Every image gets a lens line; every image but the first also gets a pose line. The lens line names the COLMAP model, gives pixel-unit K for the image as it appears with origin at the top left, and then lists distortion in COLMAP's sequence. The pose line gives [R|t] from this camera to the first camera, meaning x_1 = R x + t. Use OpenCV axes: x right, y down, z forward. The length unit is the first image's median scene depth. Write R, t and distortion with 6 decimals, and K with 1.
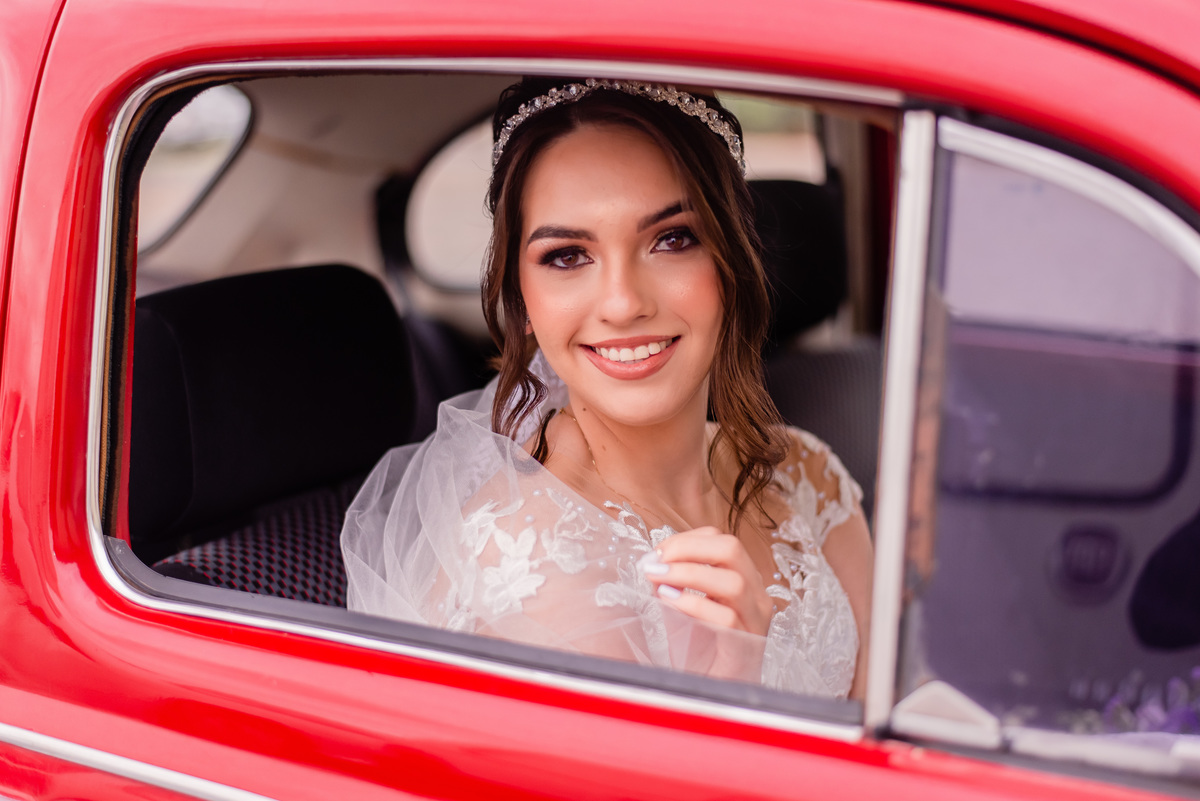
lens RADIAL K [[1764.3, 0, 600.0], [0, 1764.3, 400.5], [0, 0, 1]] dist [0.012261, -0.067524]
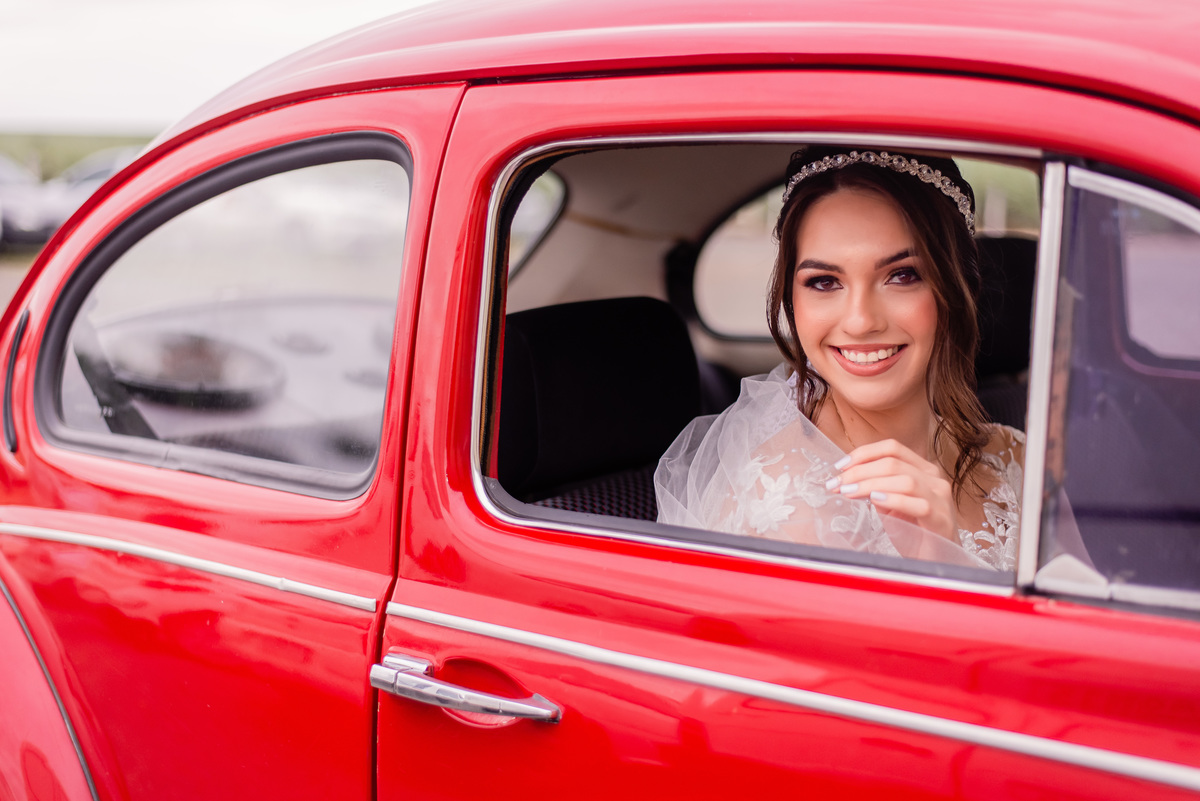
lens RADIAL K [[1764.3, 0, 600.0], [0, 1764.3, 400.5], [0, 0, 1]] dist [0.012261, -0.067524]
pose [[0.987812, 0.006656, -0.155512, 0.030299], [-0.014593, 0.998645, -0.049948, 0.088560], [0.154969, 0.051609, 0.986570, -0.386530]]
